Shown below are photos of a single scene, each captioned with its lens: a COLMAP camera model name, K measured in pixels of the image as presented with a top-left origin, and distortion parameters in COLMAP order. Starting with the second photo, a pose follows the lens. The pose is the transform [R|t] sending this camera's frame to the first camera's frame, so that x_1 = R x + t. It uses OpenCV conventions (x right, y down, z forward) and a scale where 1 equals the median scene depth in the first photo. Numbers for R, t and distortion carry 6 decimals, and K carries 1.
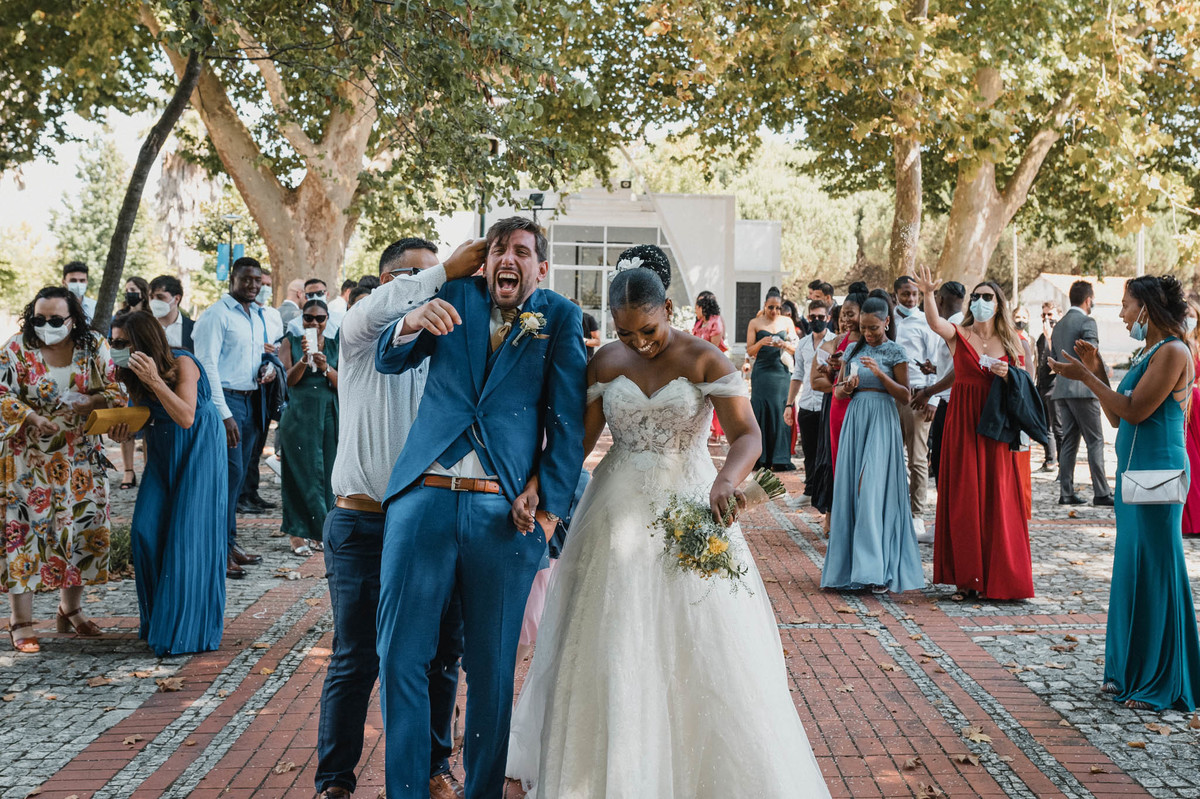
lens RADIAL K [[1203.7, 0, 600.0], [0, 1203.7, 399.5], [0, 0, 1]] dist [-0.000040, -0.000103]
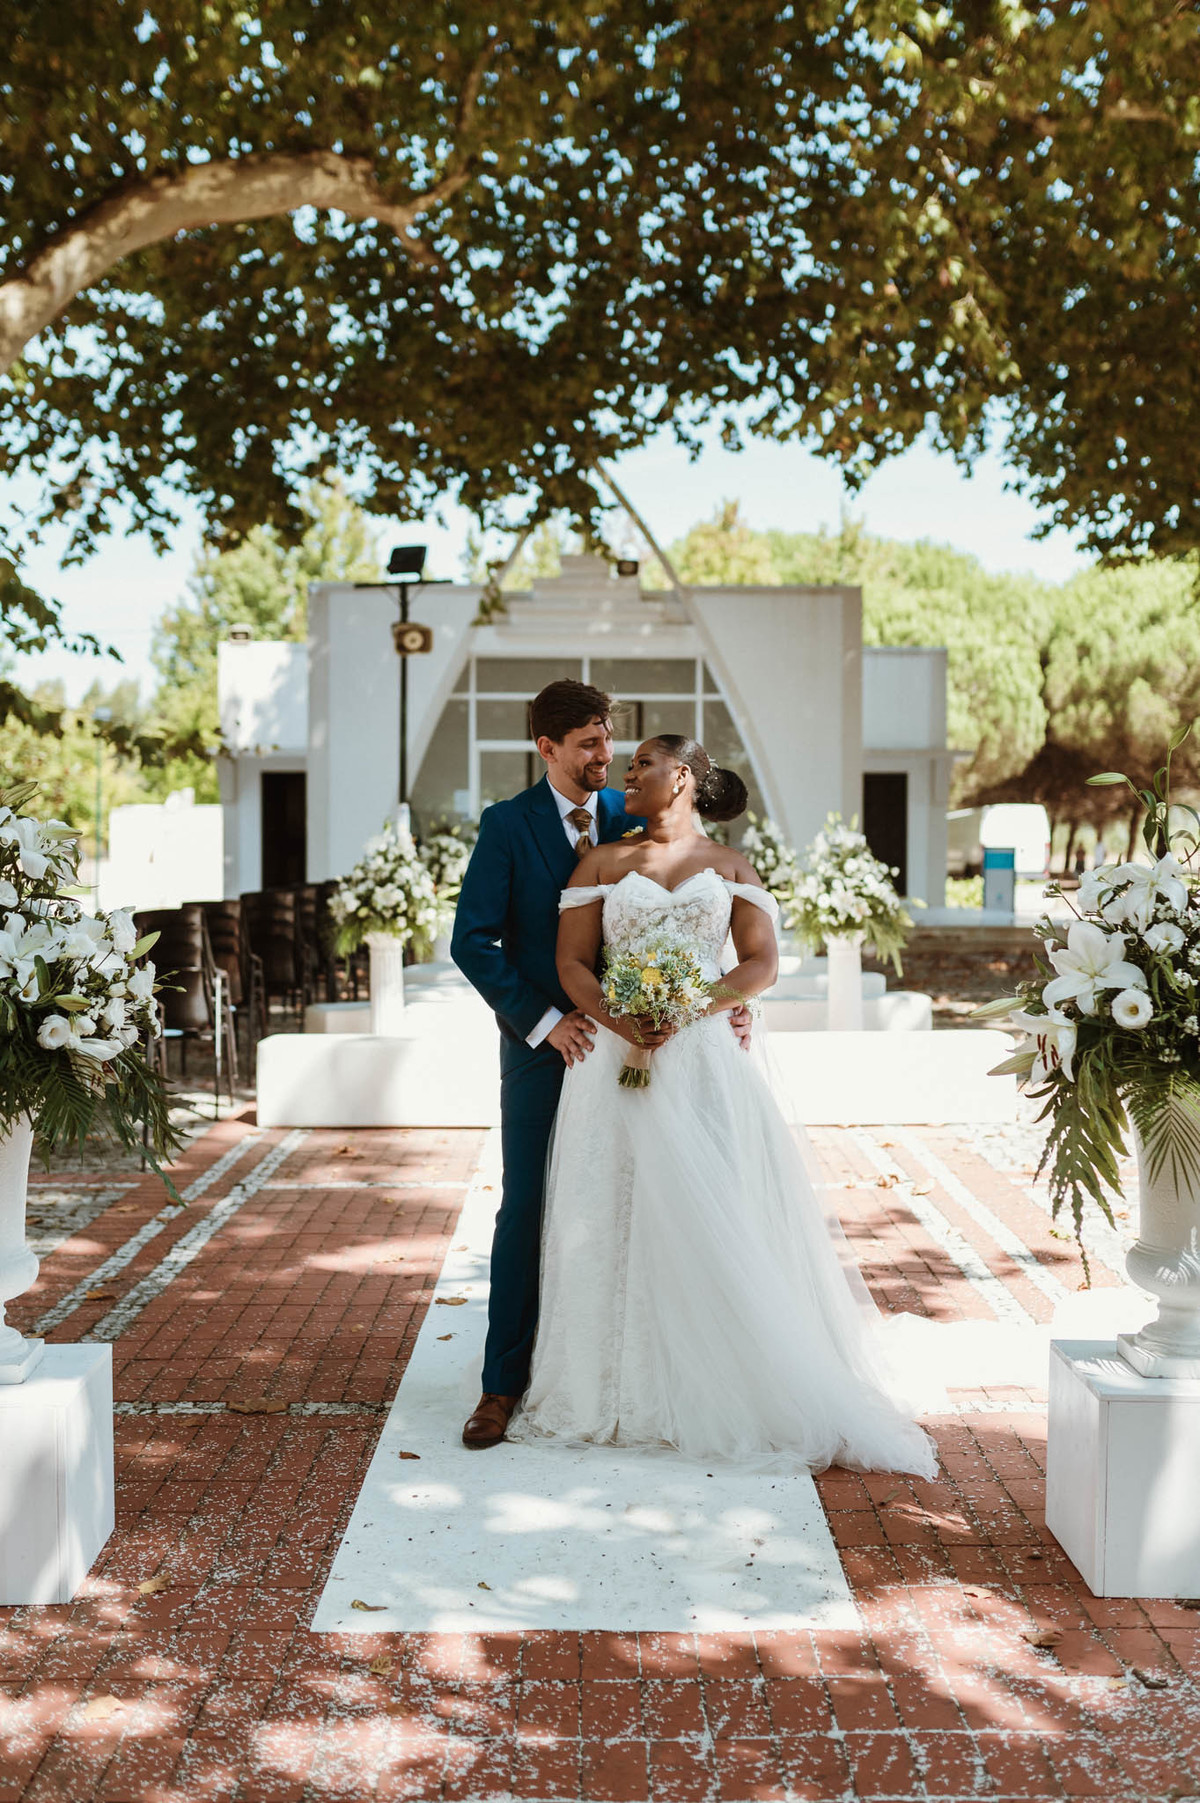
lens RADIAL K [[1808.6, 0, 600.0], [0, 1808.6, 901.5], [0, 0, 1]] dist [-0.000040, -0.000103]
pose [[0.999821, -0.017345, 0.007520, 0.003689], [0.017625, 0.999088, -0.038903, -0.025095], [-0.006839, 0.039028, 0.999215, 0.352420]]
